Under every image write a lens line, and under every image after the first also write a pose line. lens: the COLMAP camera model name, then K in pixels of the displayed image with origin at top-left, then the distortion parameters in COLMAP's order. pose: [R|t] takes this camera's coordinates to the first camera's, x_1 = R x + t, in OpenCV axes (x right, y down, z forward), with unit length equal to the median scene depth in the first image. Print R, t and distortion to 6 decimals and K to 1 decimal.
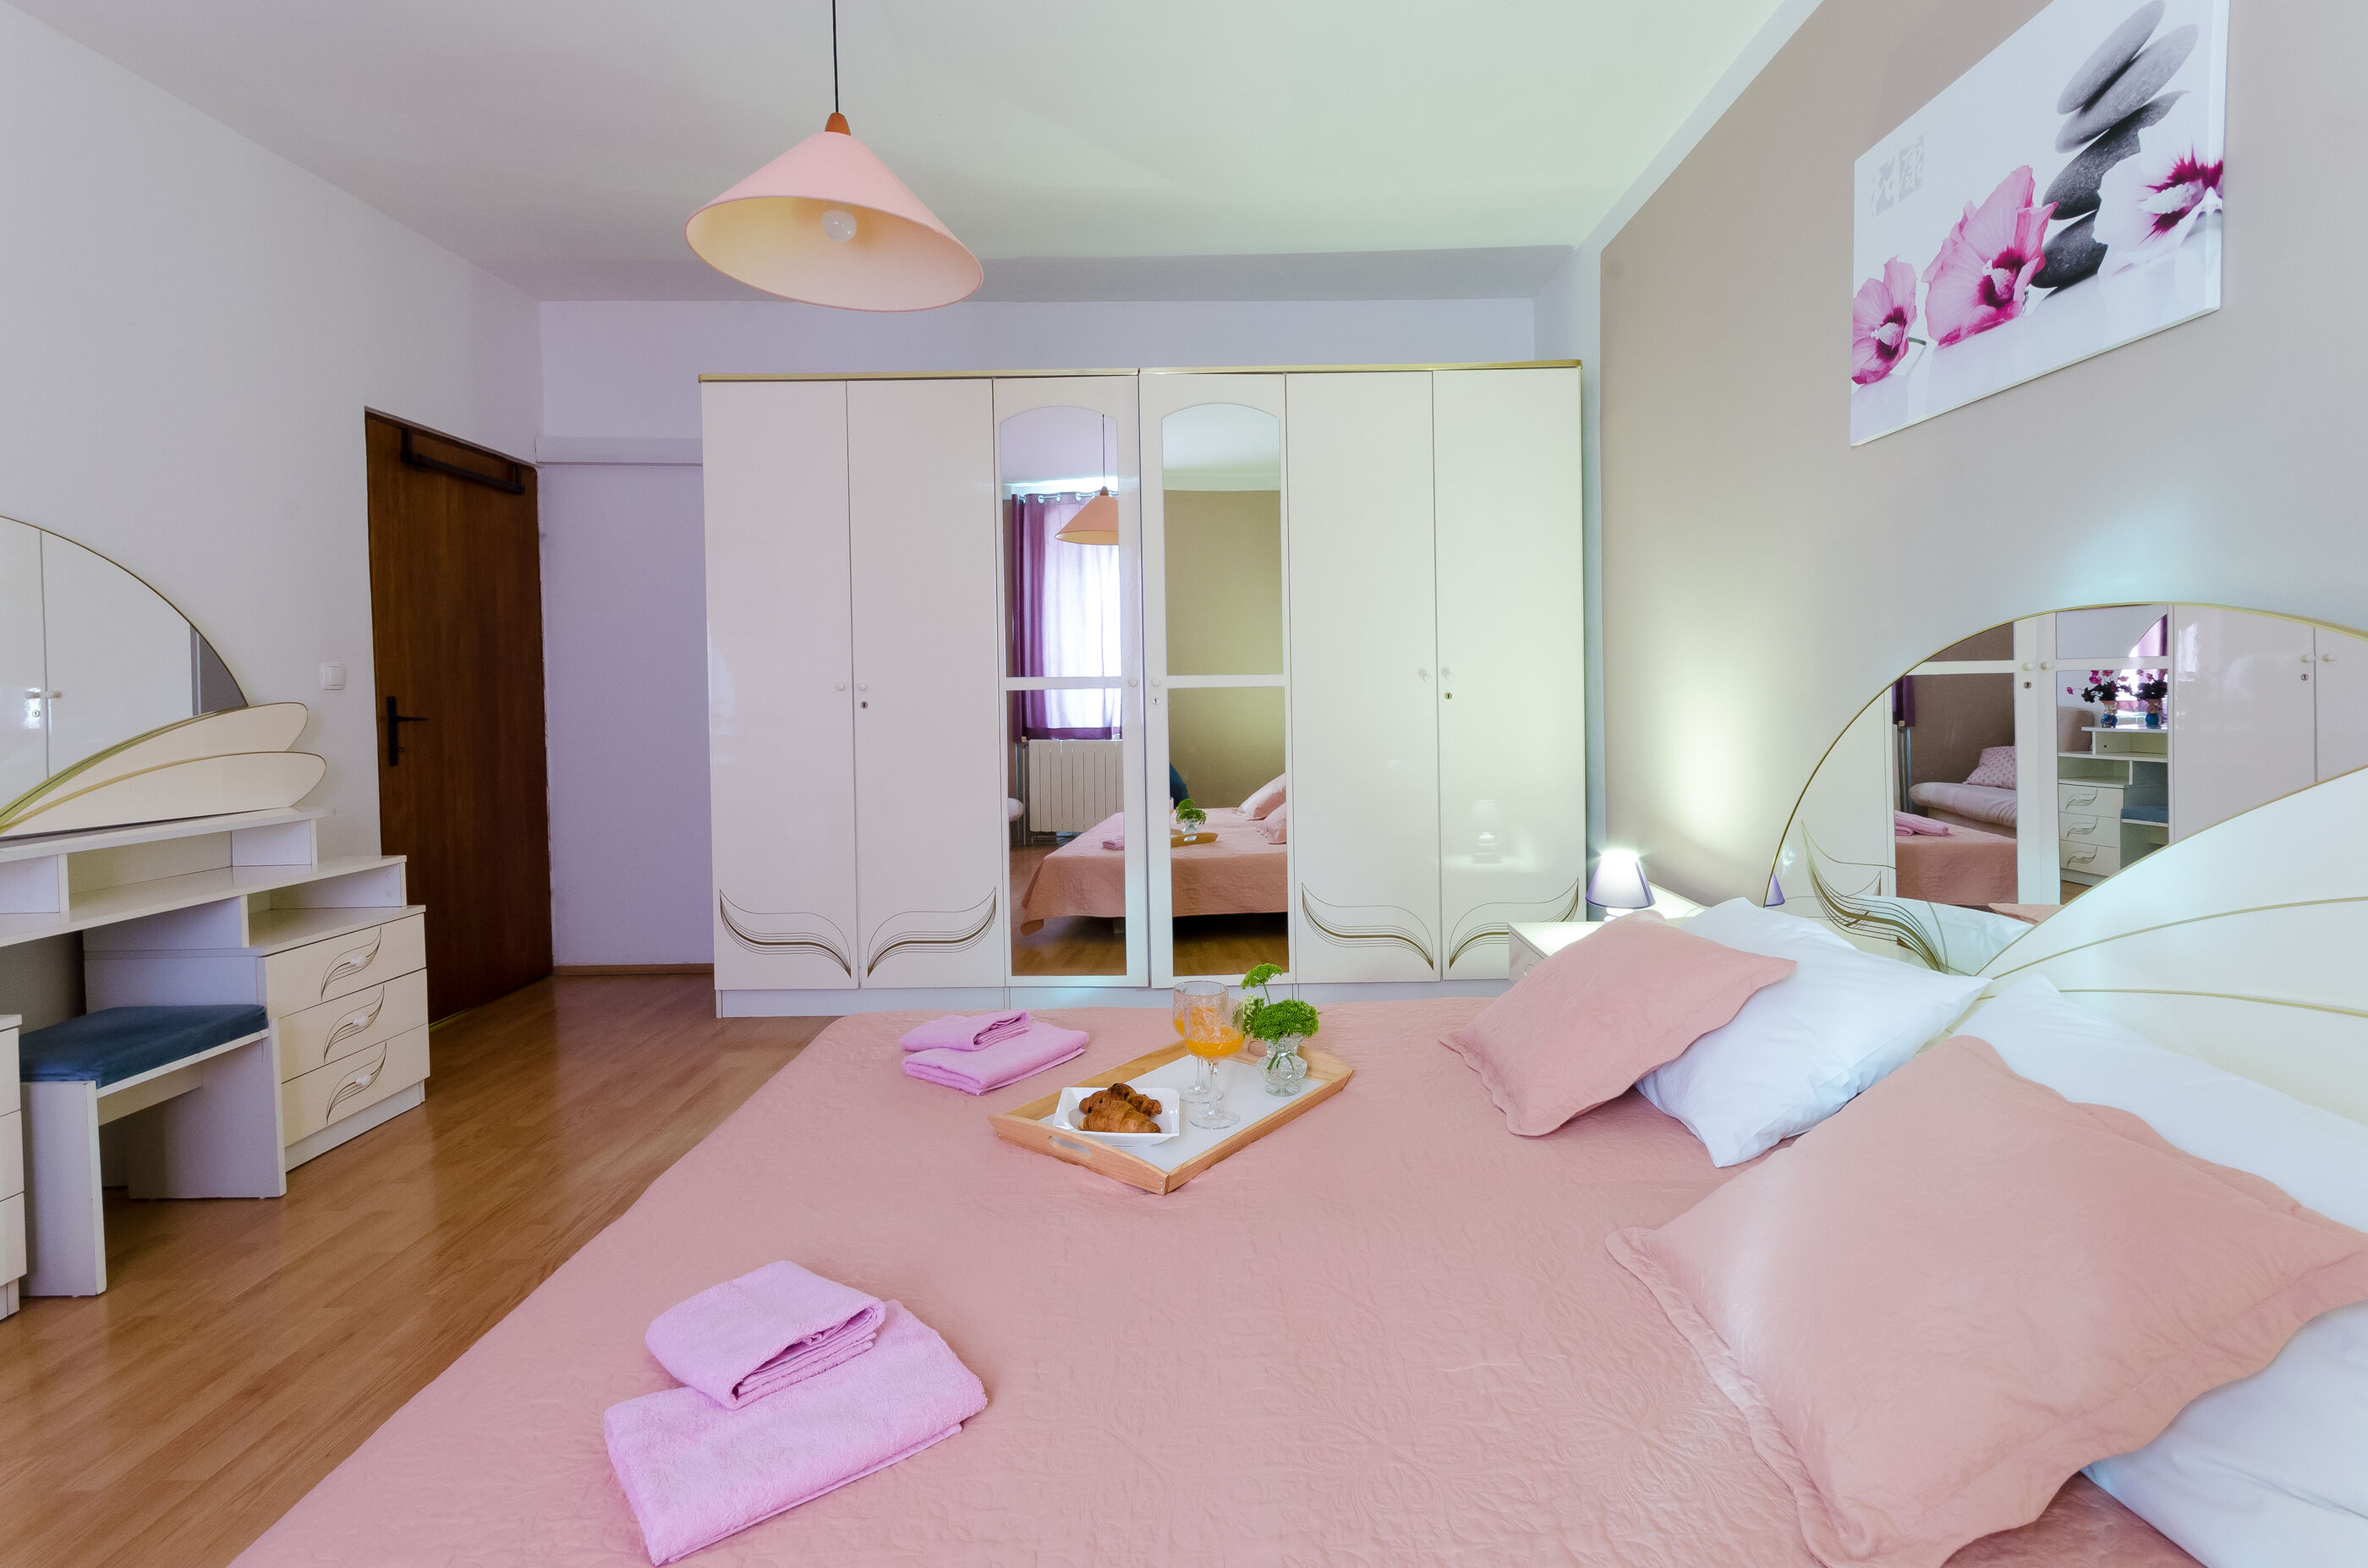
lens RADIAL K [[1077.2, 0, 1178.1], [0, 1077.2, 727.1], [0, 0, 1]] dist [0.002232, 0.000892]
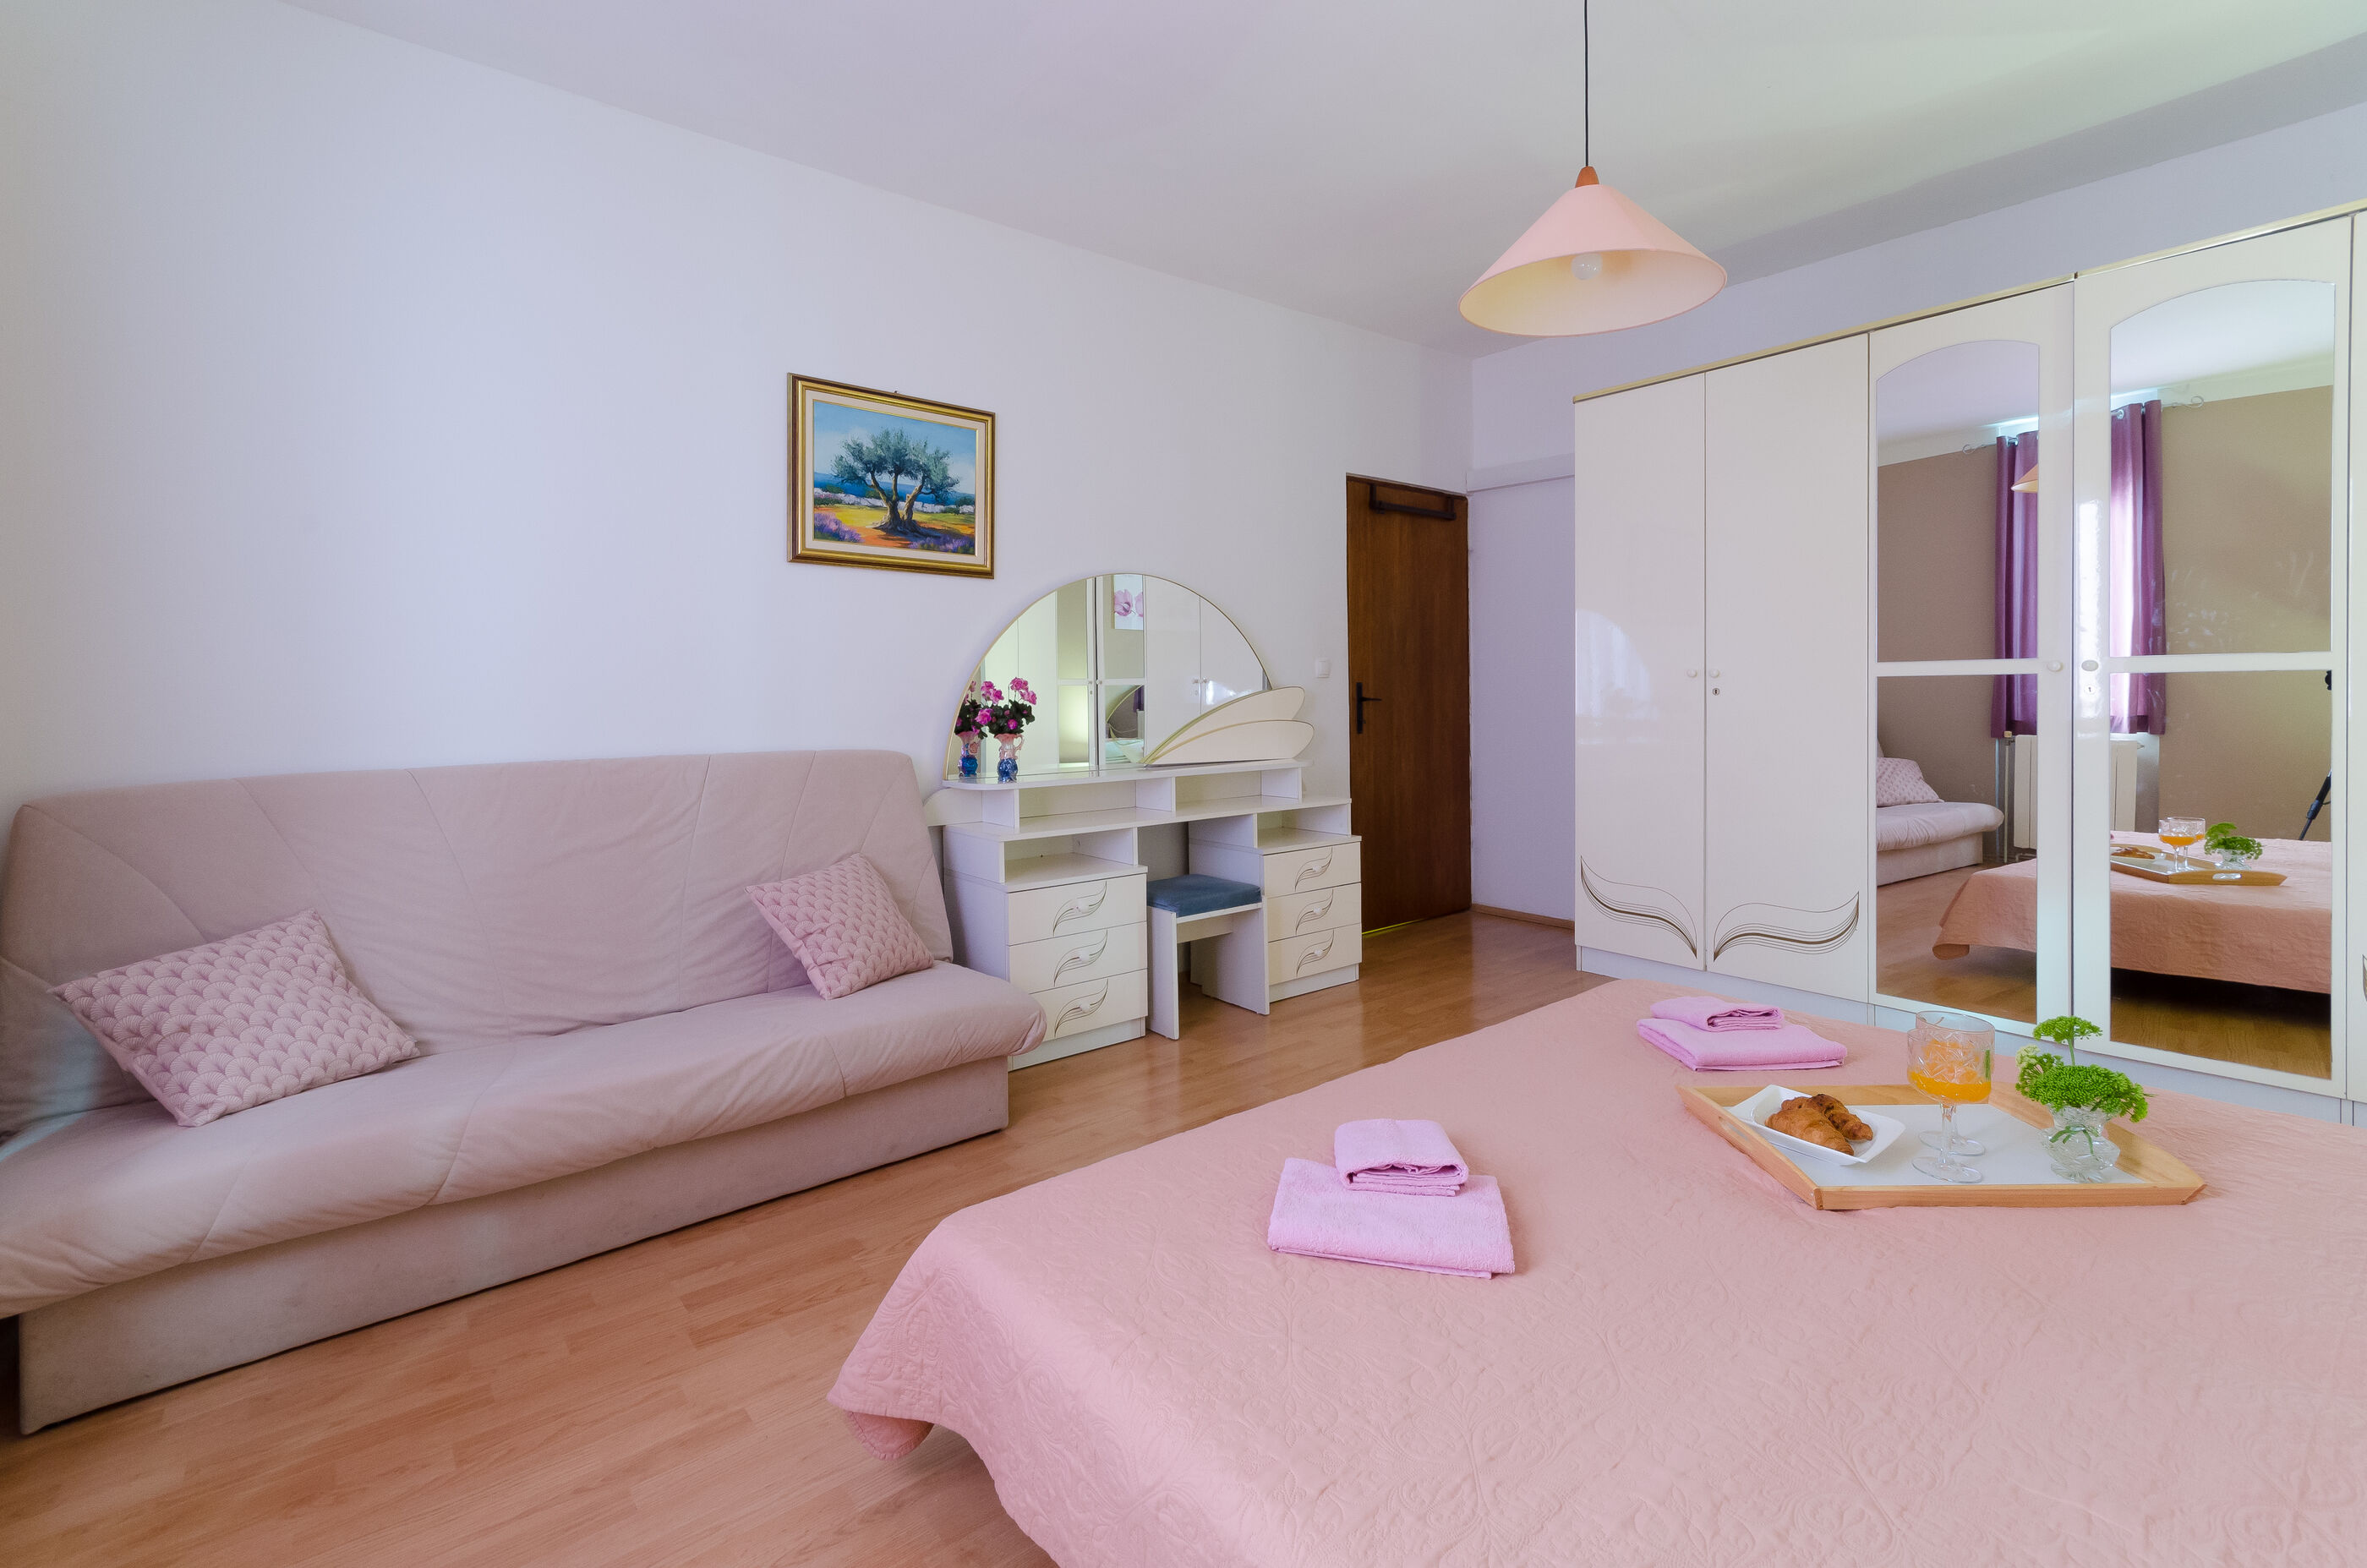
lens RADIAL K [[1076.7, 0, 1177.6], [0, 1076.7, 727.1], [0, 0, 1]] dist [0.002232, 0.000892]
pose [[0.616116, 0.033866, -0.786927, 0.225360], [-0.021668, 0.999426, 0.026047, -0.002995], [0.787357, 0.001003, 0.616496, -0.021076]]
